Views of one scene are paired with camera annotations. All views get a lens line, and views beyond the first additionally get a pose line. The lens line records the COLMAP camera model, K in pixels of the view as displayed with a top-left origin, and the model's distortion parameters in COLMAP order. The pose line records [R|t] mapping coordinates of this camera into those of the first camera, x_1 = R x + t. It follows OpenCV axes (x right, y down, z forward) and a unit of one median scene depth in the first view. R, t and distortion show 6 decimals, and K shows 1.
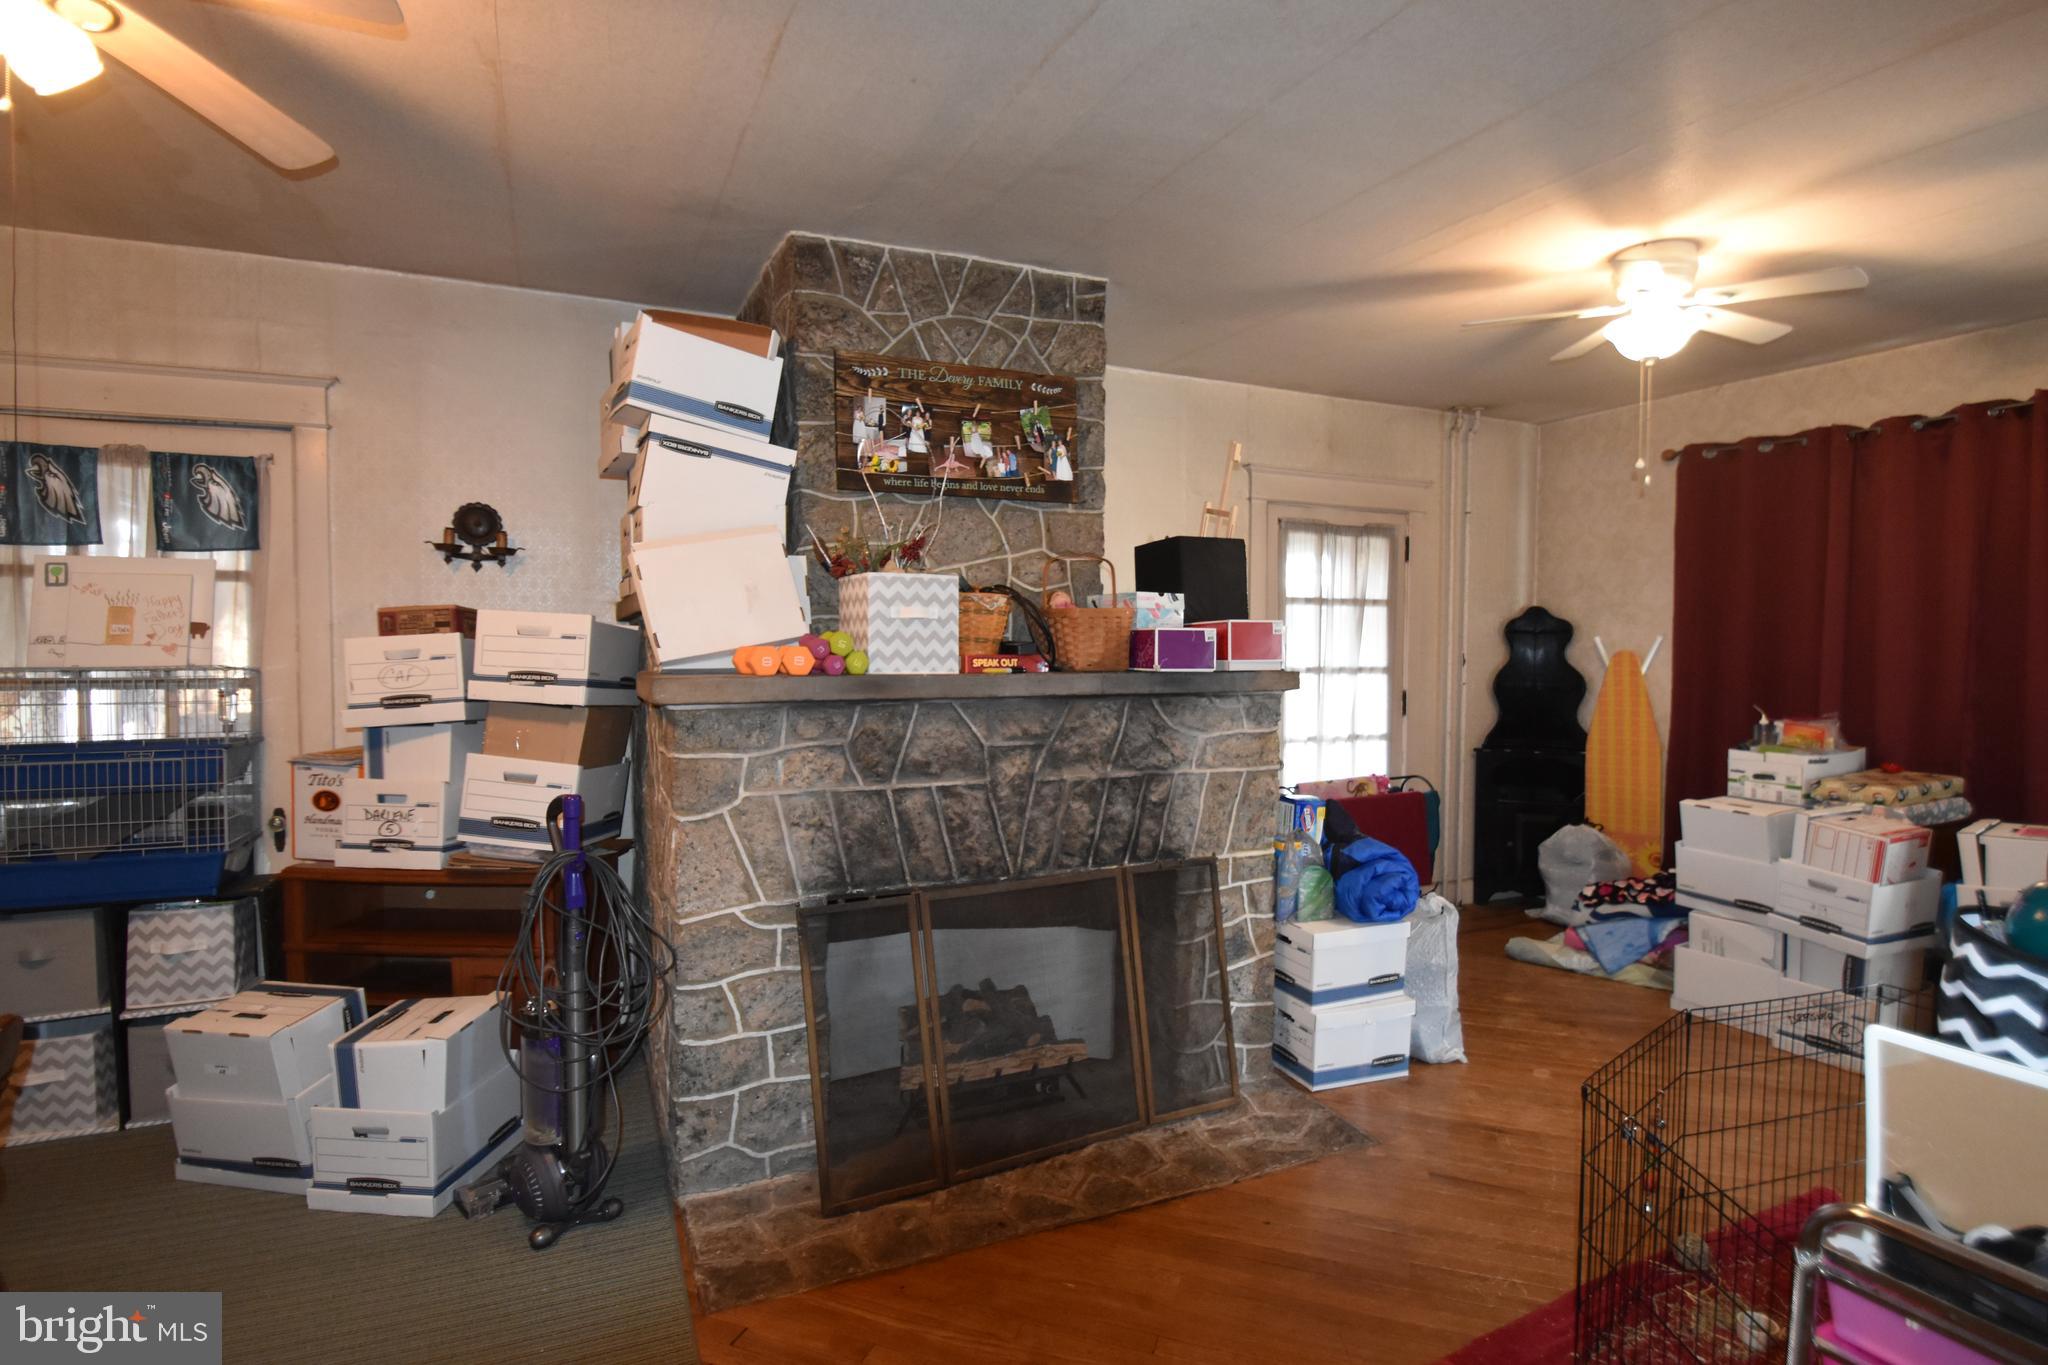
lens RADIAL K [[1027.4, 0, 1044.8], [0, 1027.4, 679.4], [0, 0, 1]] dist [-0.006772, -0.011643]
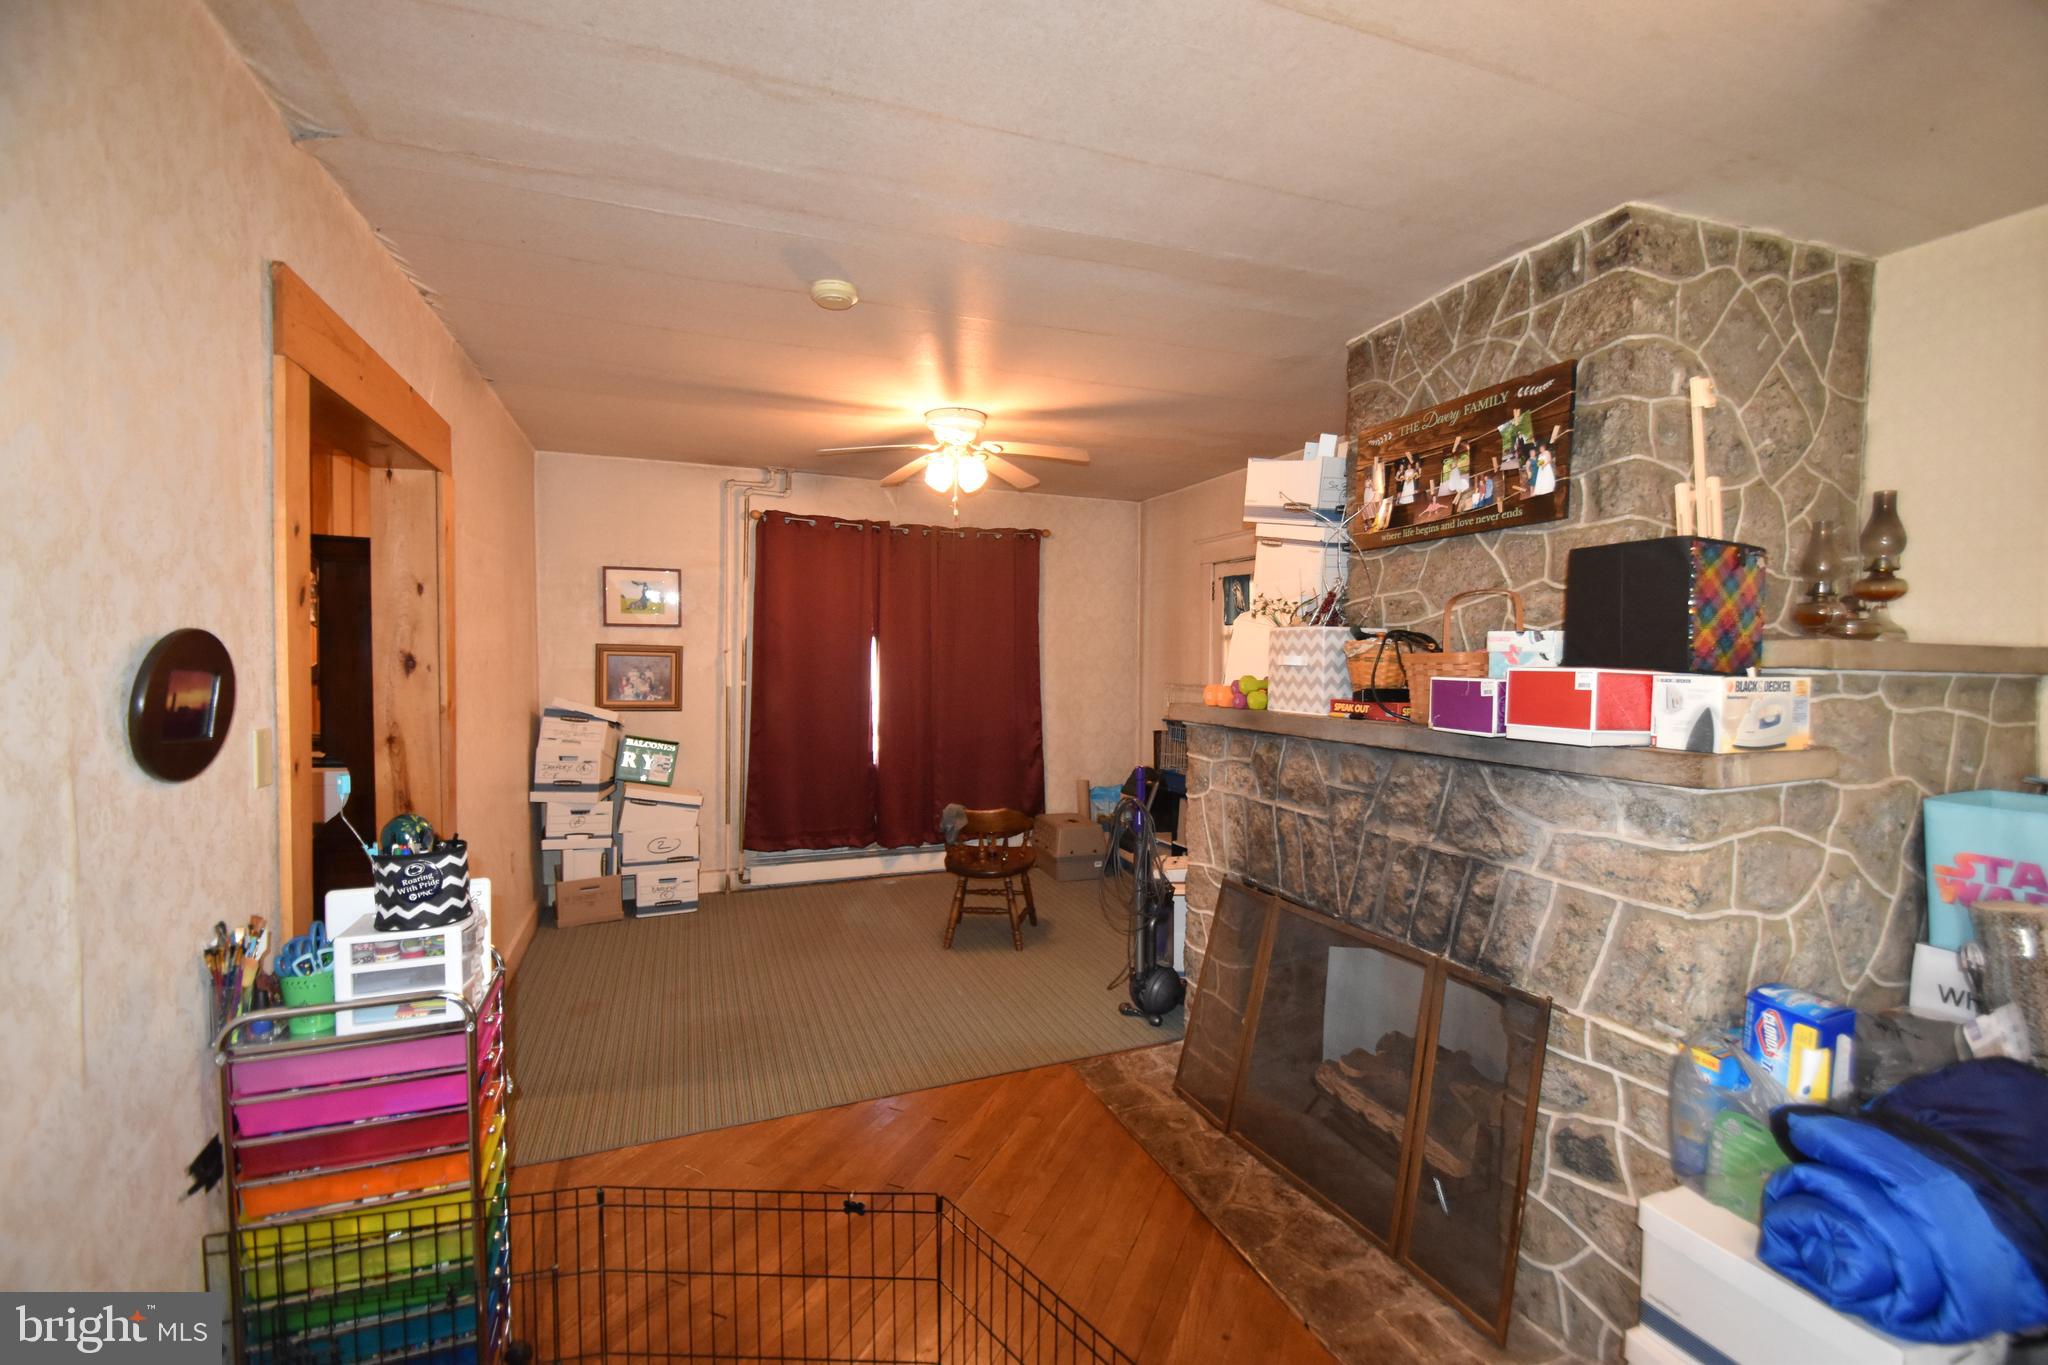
lens RADIAL K [[891.4, 0, 1035.6], [0, 891.4, 687.2], [0, 0, 1]] dist [0.009975, -0.005858]
pose [[-0.064356, 0.031064, -0.997443, 0.810719], [-0.041917, 0.998549, 0.033803, -0.050500], [0.997046, 0.043985, -0.062960, 0.692306]]
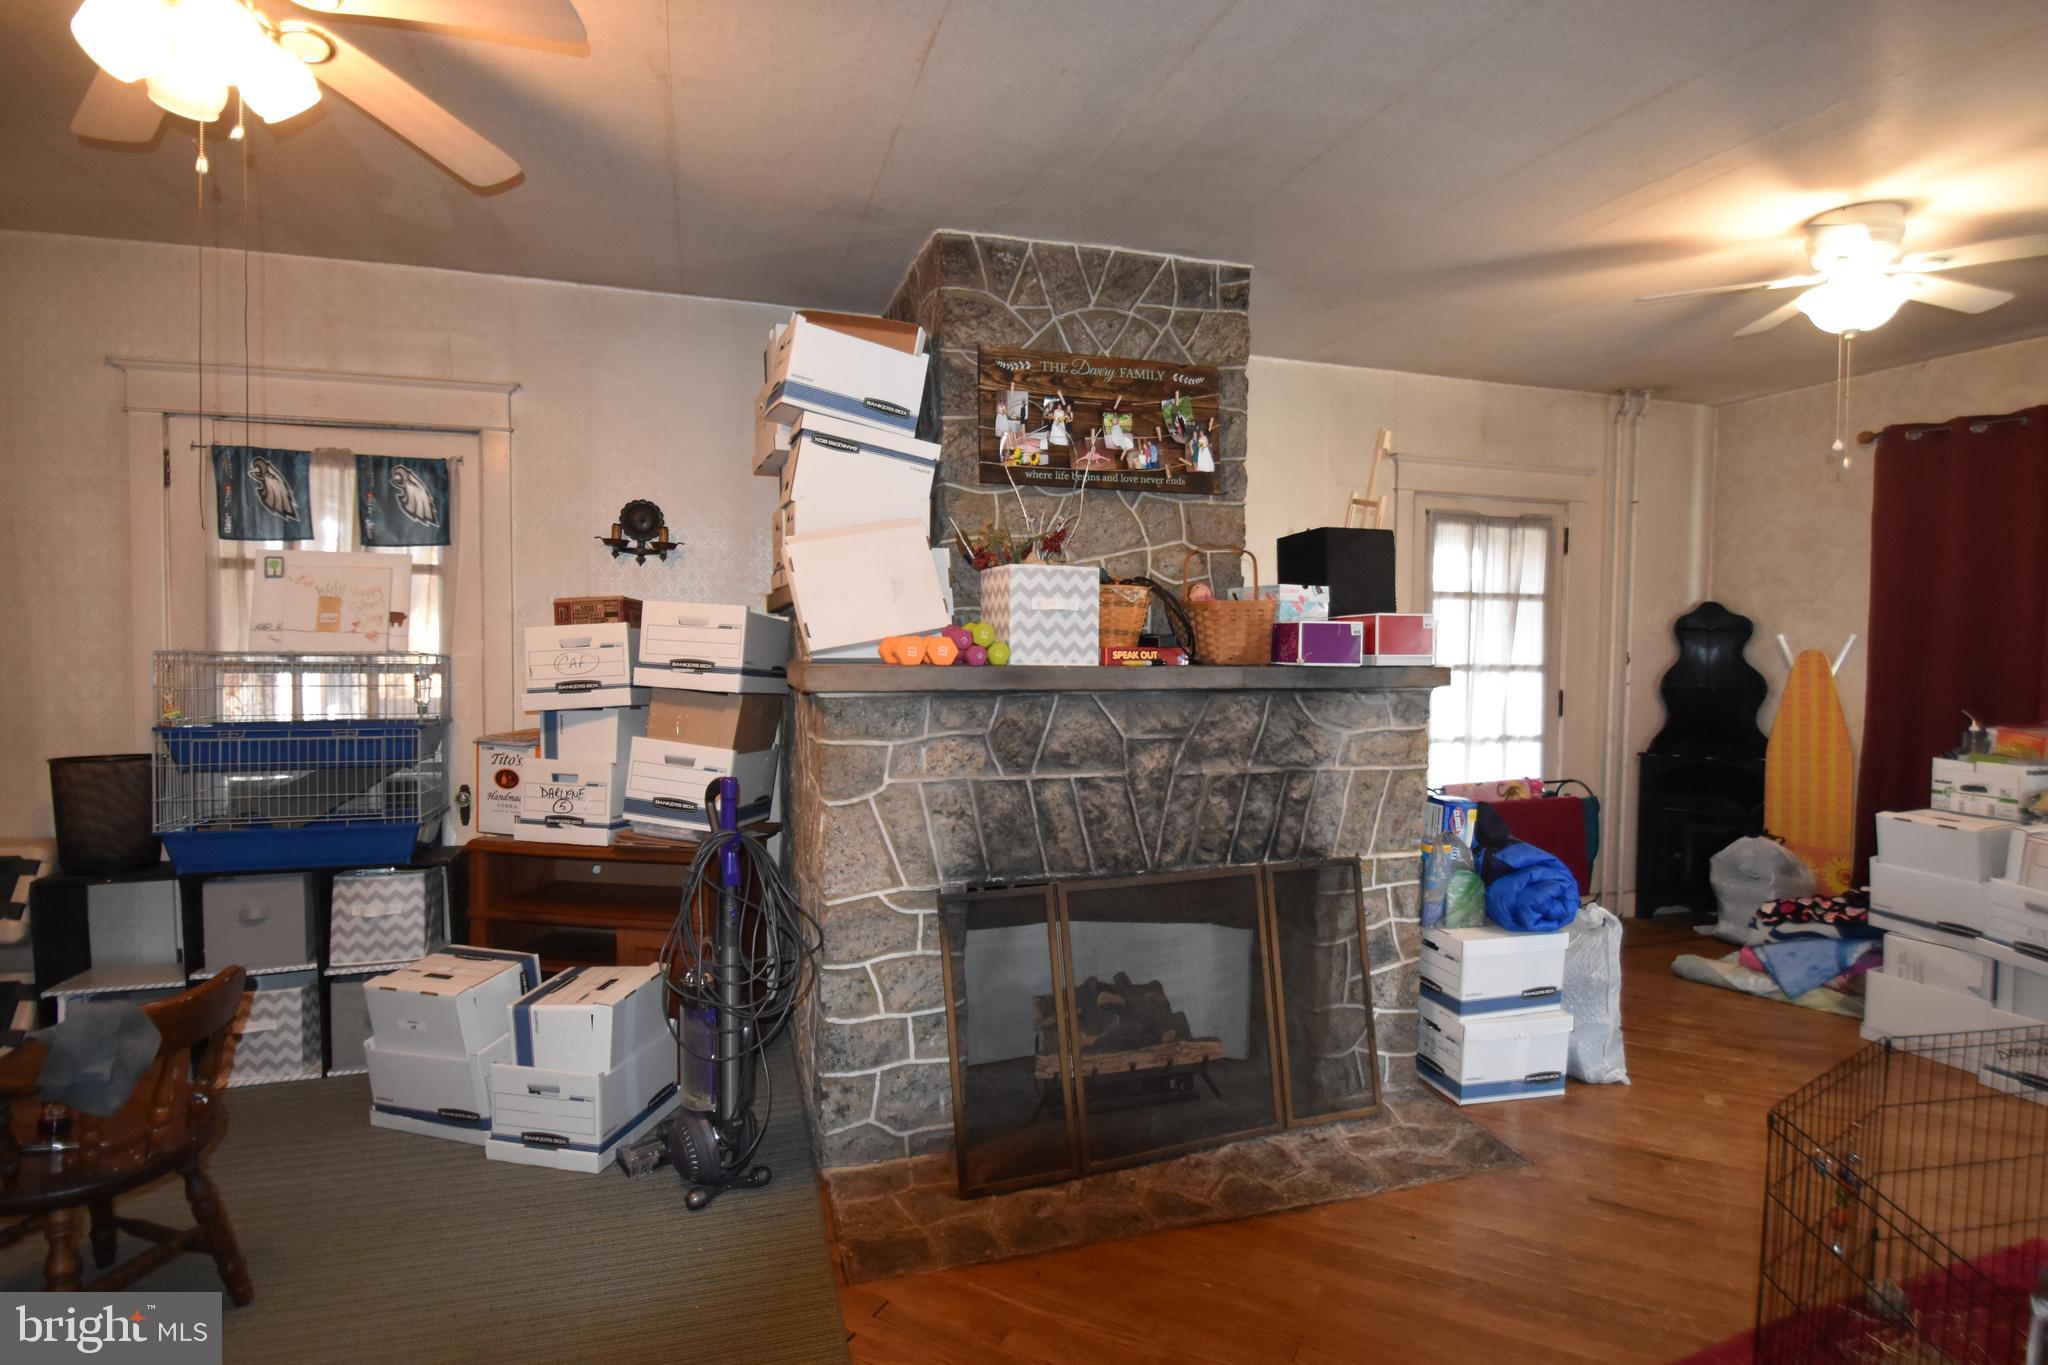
lens RADIAL K [[1027.4, 0, 1046.4], [0, 1027.4, 678.5], [0, 0, 1]] dist [-0.006772, -0.011643]
pose [[0.992478, 0.011258, -0.121904, -0.011037], [-0.010970, 0.999935, 0.003030, 0.004154], [0.121930, -0.001670, 0.992537, 0.002030]]
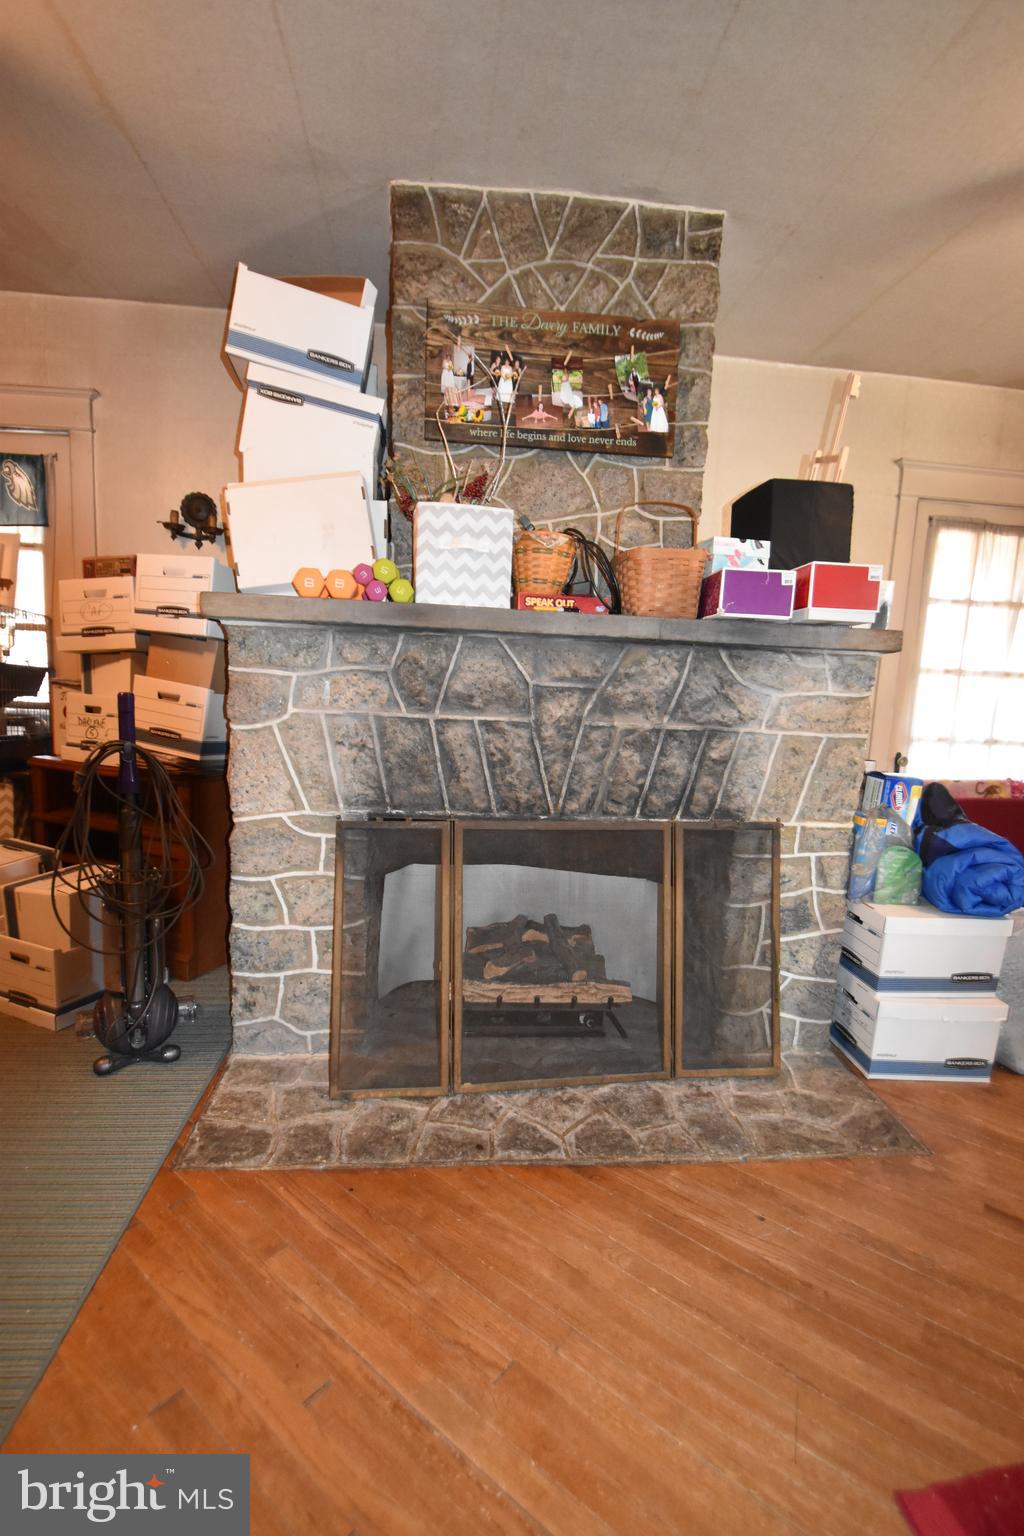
lens RADIAL K [[711.4, 0, 519.8], [0, 711.4, 786.8], [0, 0, 1]] dist [-0.000422, -0.005637]
pose [[0.943287, 0.084914, -0.320935, 0.150538], [-0.053047, 0.992867, 0.106779, 0.083155], [0.327713, -0.083699, 0.941063, 0.307139]]
